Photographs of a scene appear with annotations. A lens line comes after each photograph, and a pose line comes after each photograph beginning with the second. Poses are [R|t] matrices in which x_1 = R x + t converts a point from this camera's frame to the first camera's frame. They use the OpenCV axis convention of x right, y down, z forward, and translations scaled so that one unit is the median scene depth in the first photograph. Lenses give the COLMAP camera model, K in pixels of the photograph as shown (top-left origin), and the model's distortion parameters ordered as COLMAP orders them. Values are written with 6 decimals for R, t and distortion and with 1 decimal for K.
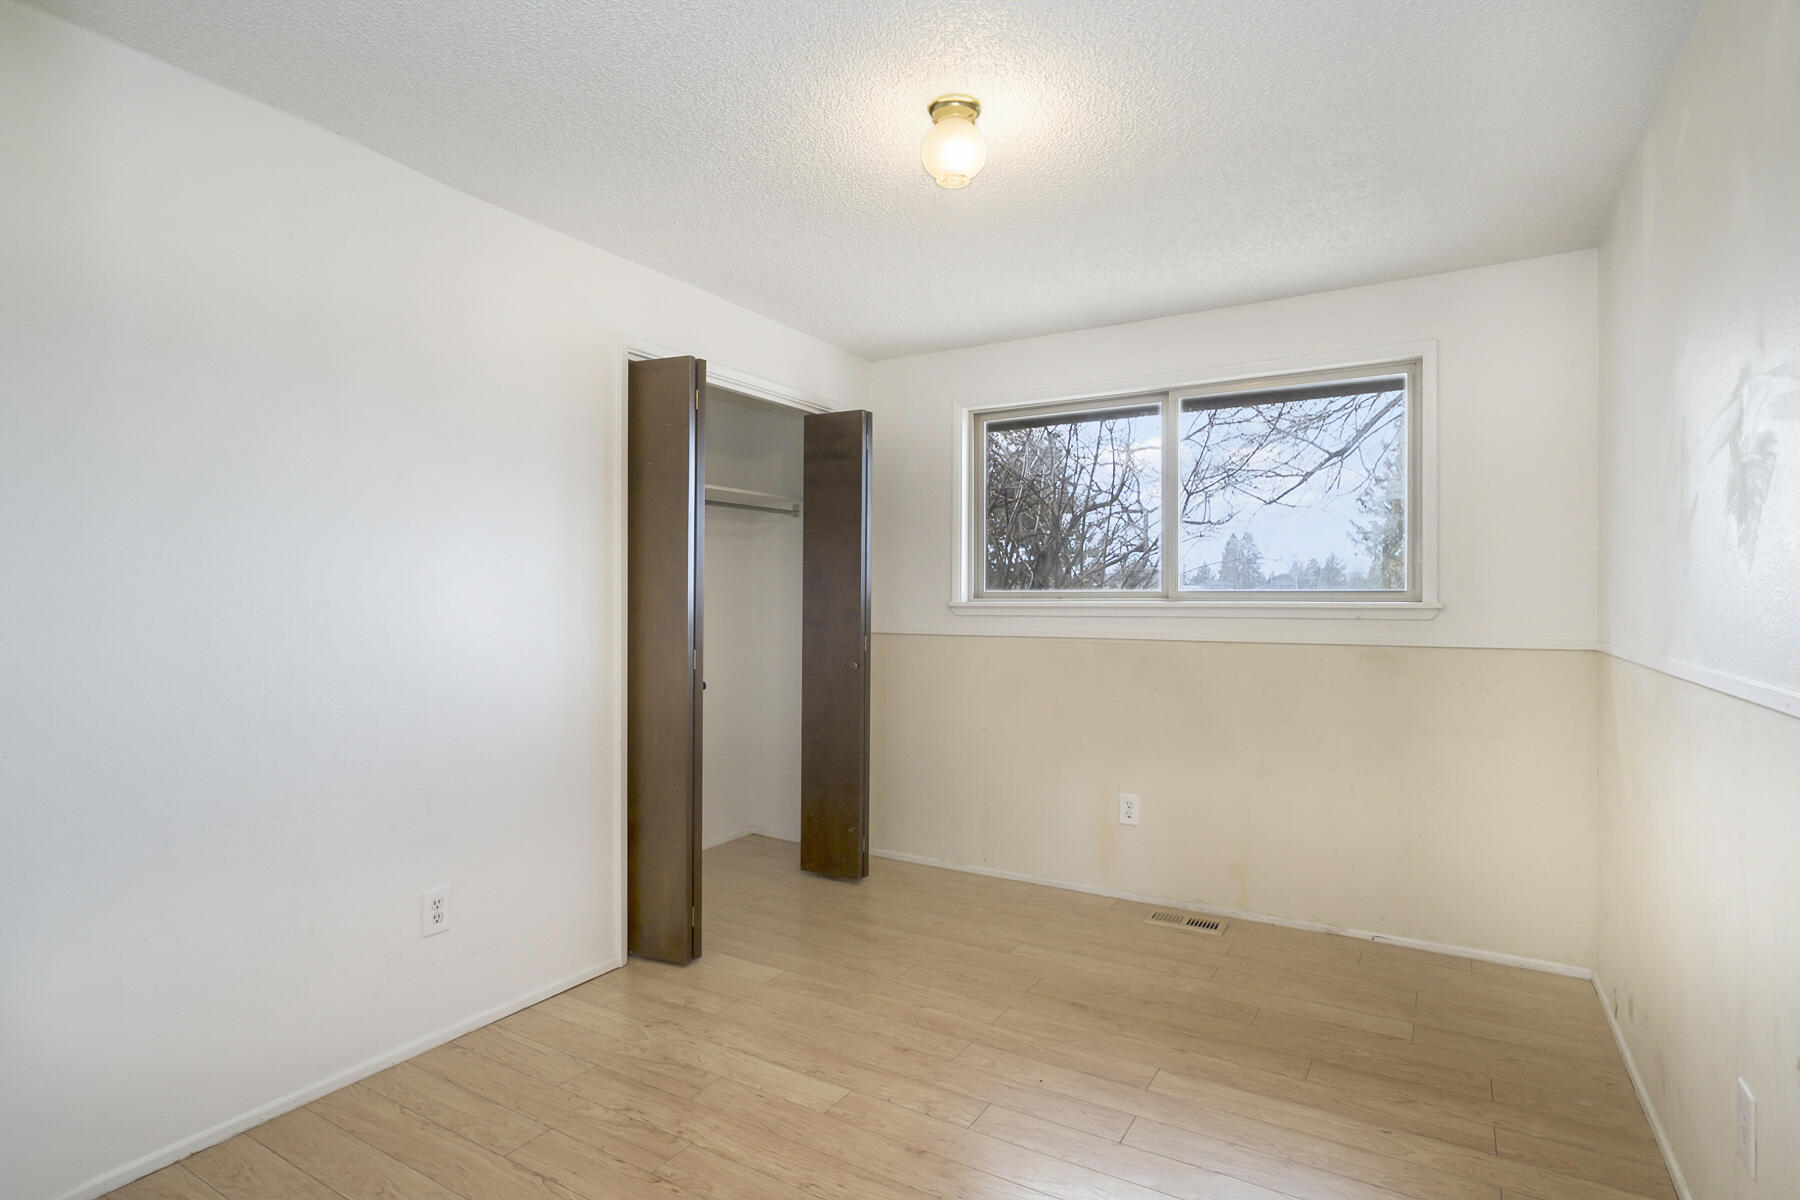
lens RADIAL K [[909.7, 0, 900.0], [0, 909.7, 600.0], [0, 0, 1]] dist [-0.006582, 0.000259]
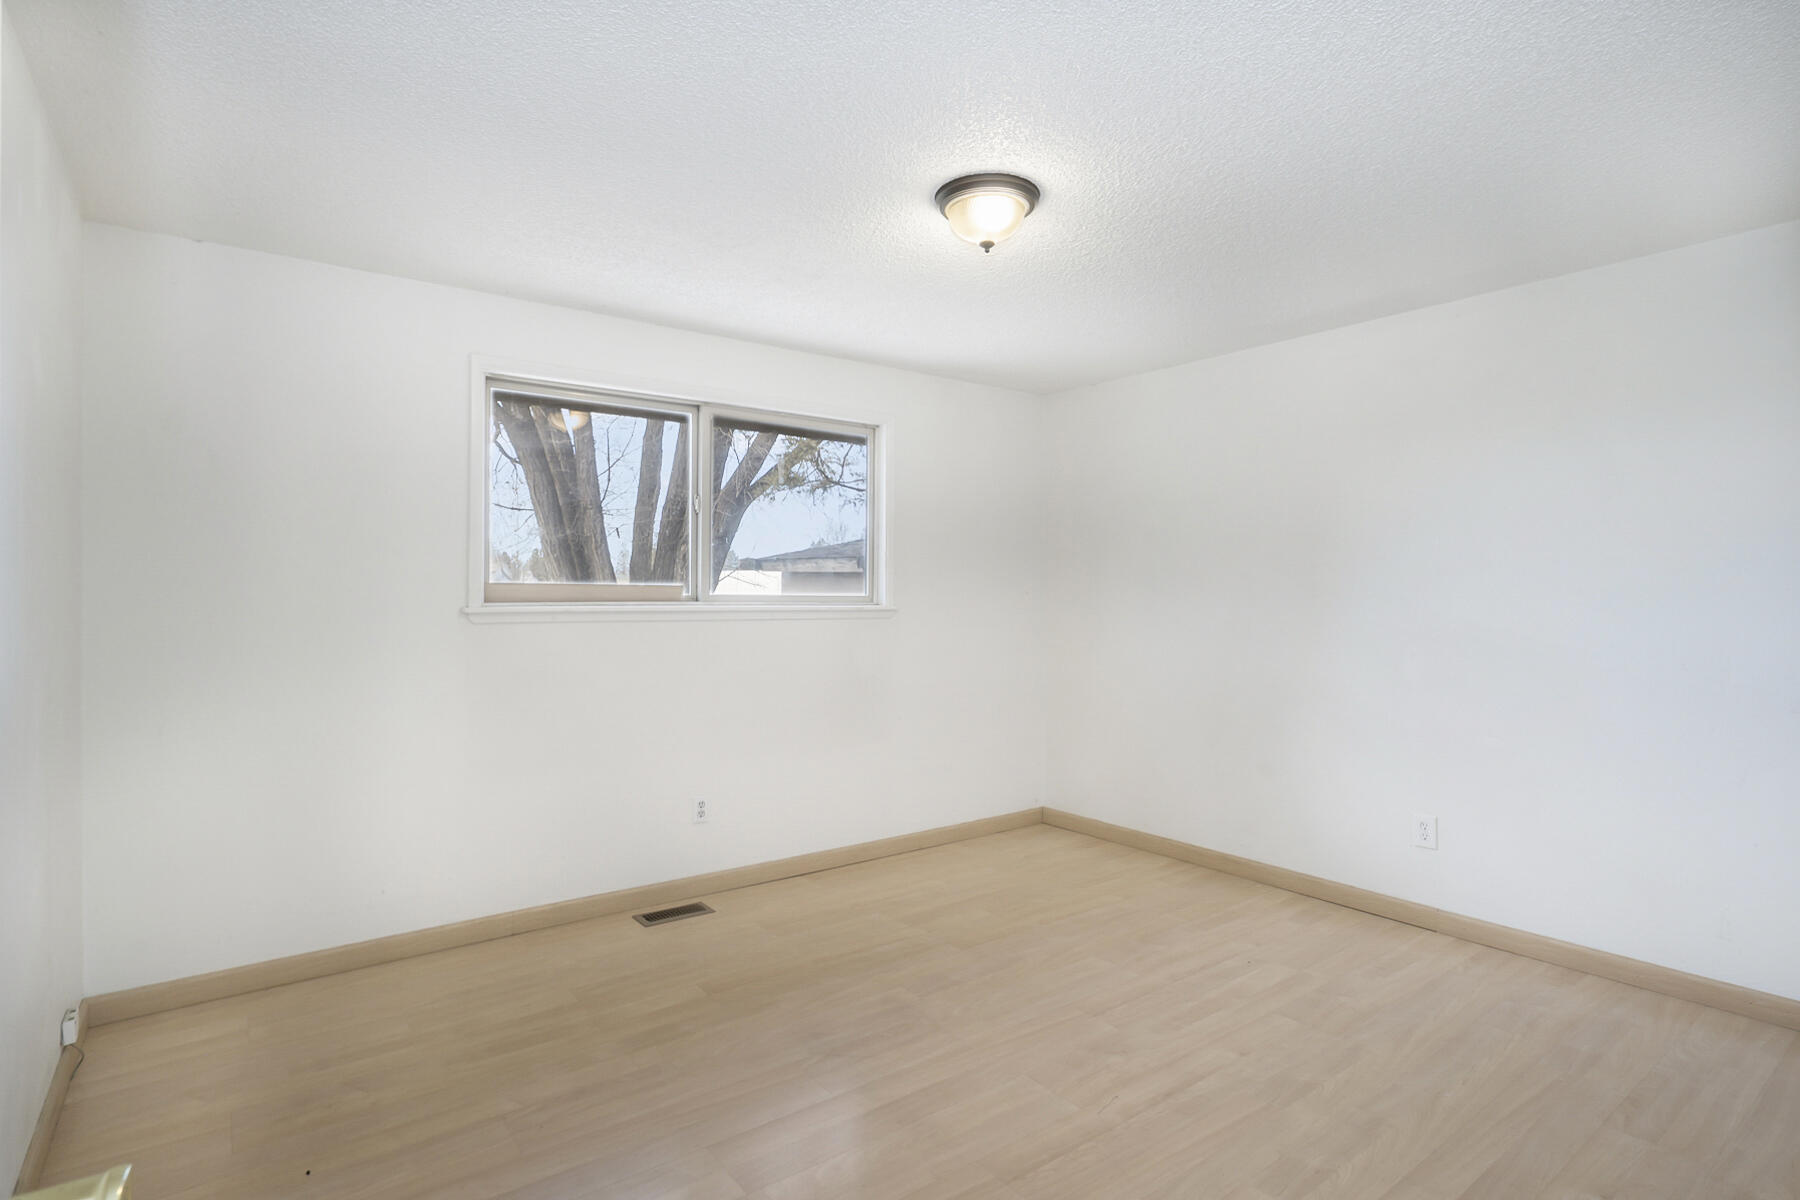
lens RADIAL K [[909.7, 0, 900.0], [0, 909.7, 600.0], [0, 0, 1]] dist [-0.006582, 0.000259]
pose [[0.393447, -0.003641, 0.919340, -0.595794], [-0.001424, 0.999989, 0.004570, -0.009686], [-0.919346, -0.003108, 0.393438, 0.385022]]
